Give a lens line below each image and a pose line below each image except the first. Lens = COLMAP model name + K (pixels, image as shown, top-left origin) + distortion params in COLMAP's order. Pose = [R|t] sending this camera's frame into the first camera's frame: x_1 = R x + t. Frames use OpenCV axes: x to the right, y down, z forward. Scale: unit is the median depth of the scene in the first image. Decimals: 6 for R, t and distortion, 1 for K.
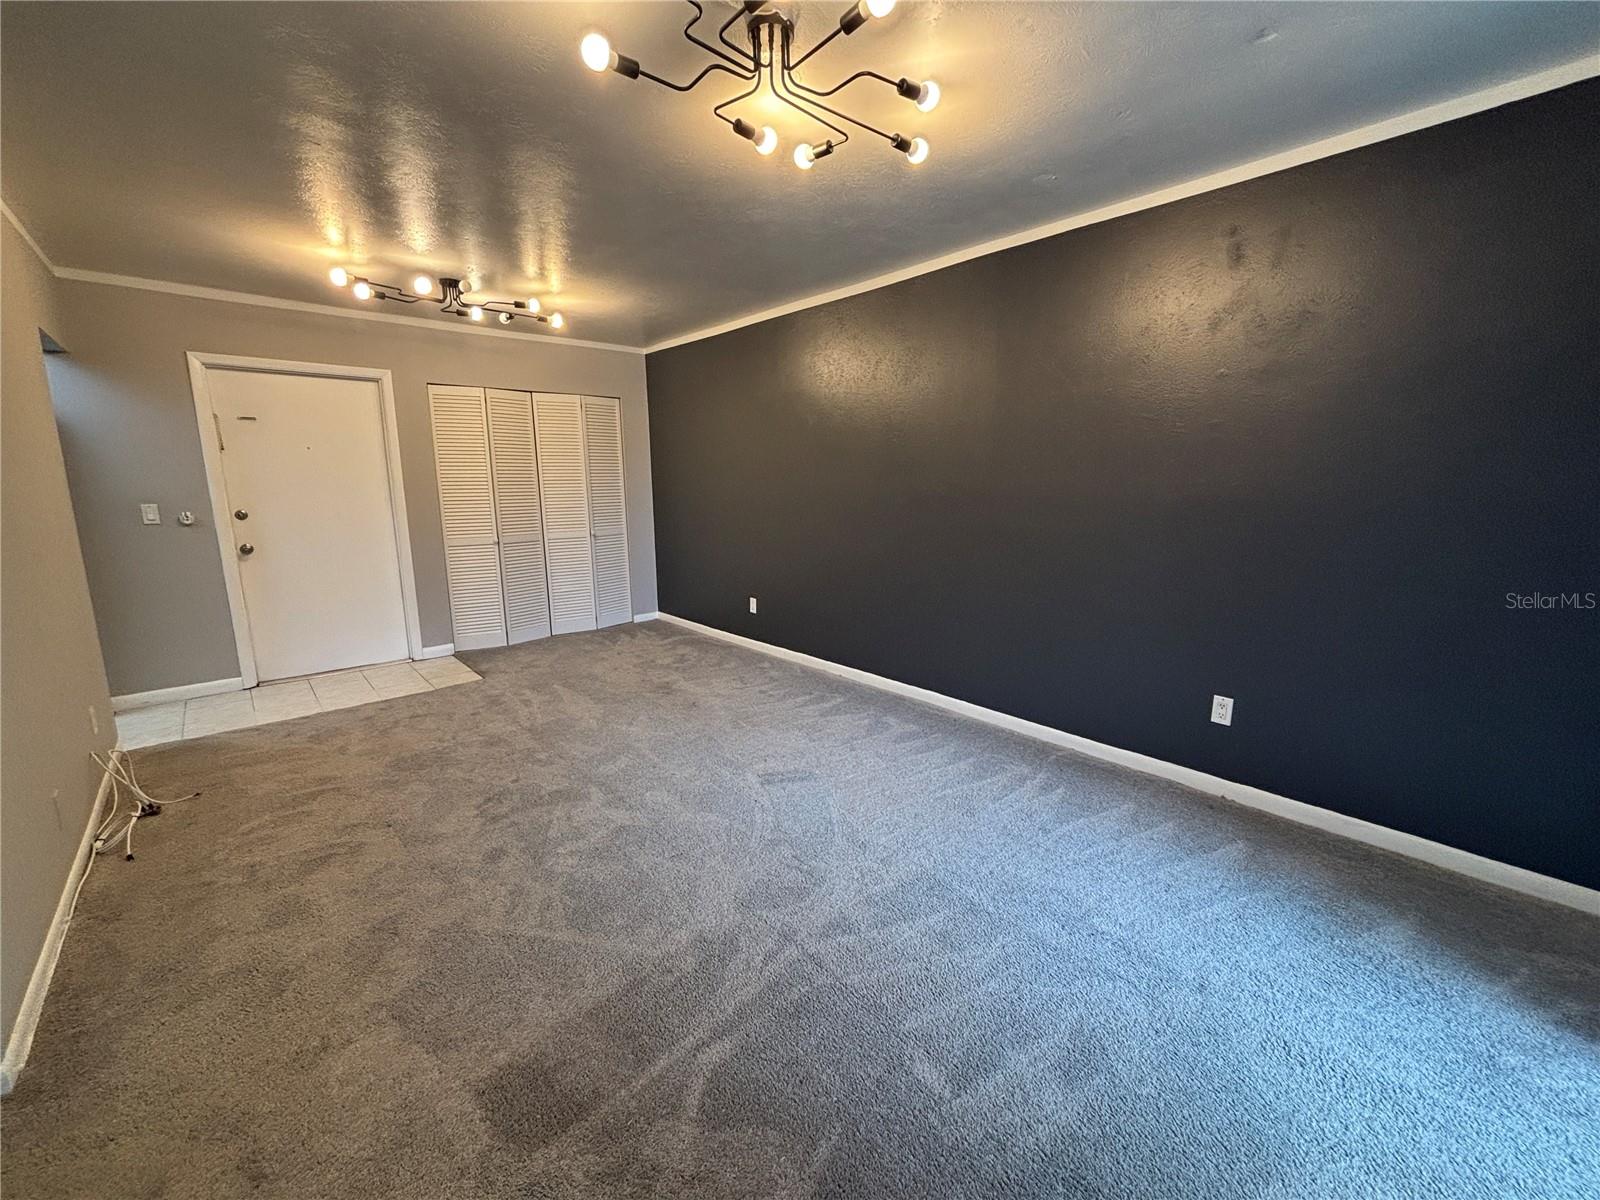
lens RADIAL K [[653.9, 0, 802.8], [0, 653.9, 589.4], [0, 0, 1]] dist [0.000653, 0.000895]
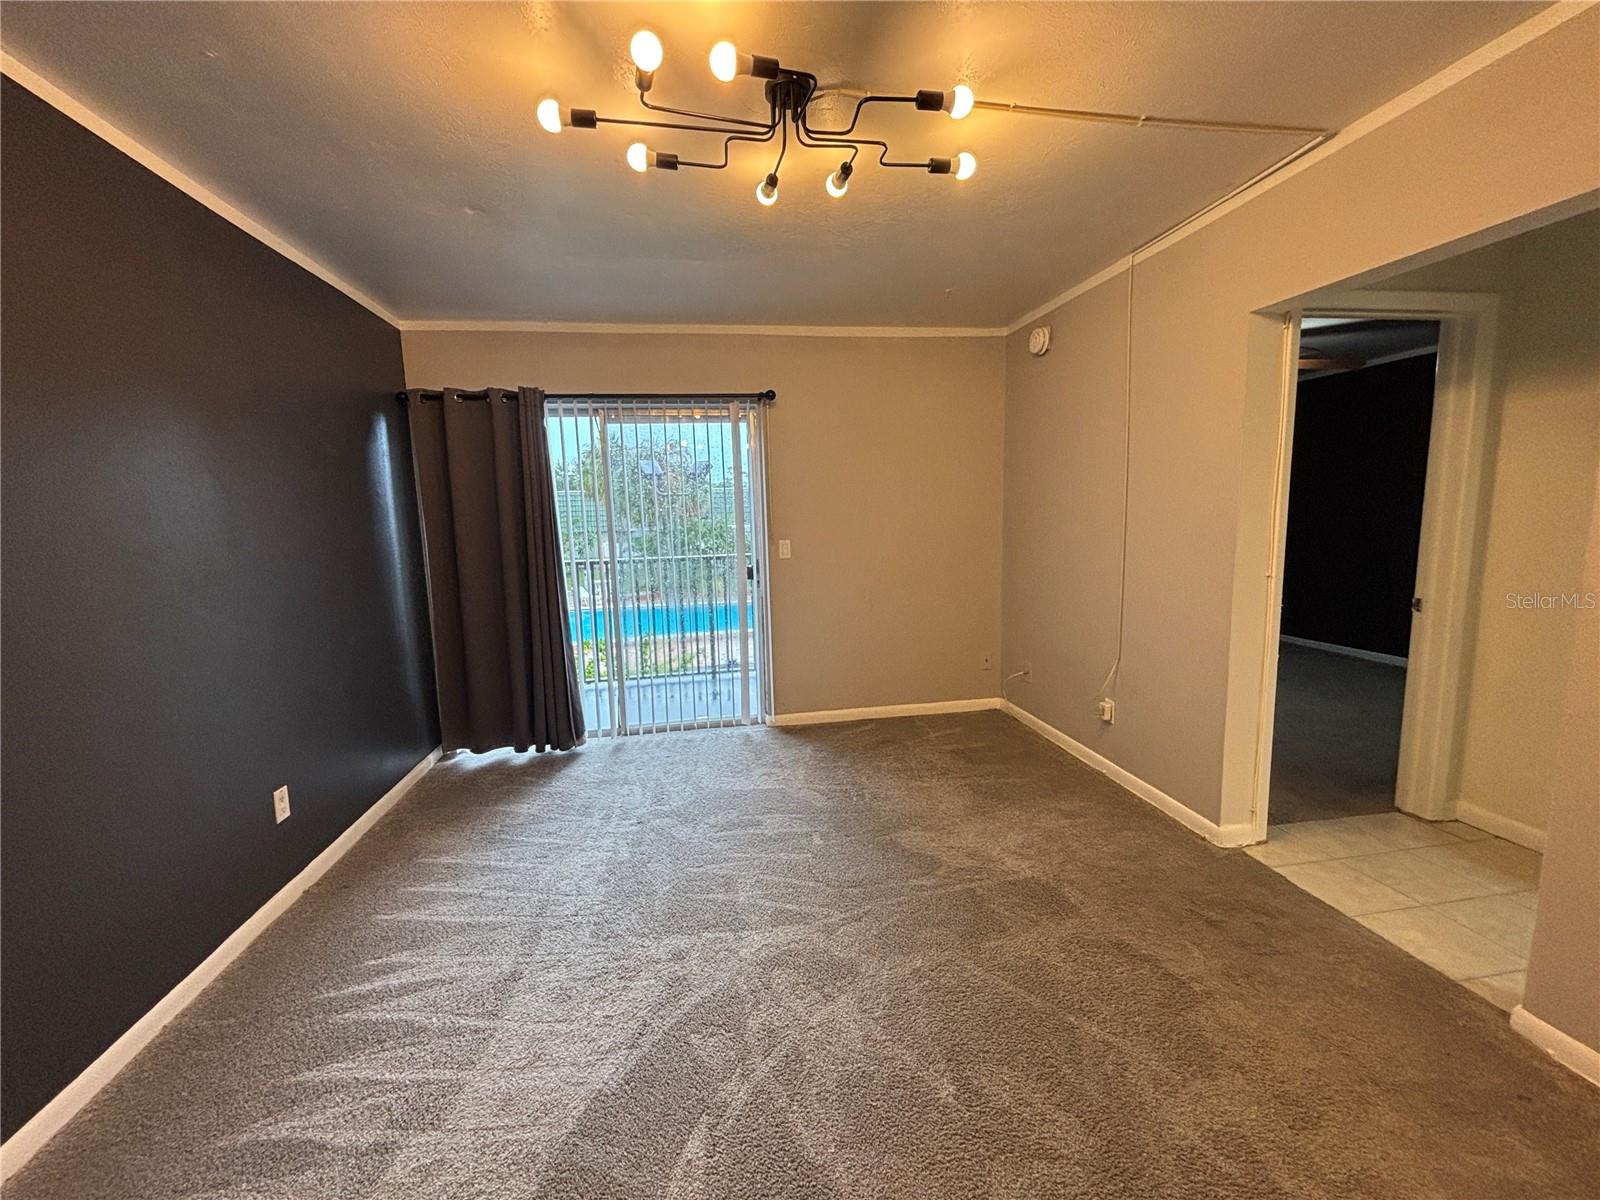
lens RADIAL K [[653.9, 0, 802.8], [0, 653.9, 589.4], [0, 0, 1]] dist [0.000653, 0.000895]
pose [[-0.848728, -0.035751, 0.527620, -0.283150], [0.122047, 0.957537, 0.261206, -0.166073], [-0.514554, 0.286087, -0.808325, 0.913171]]
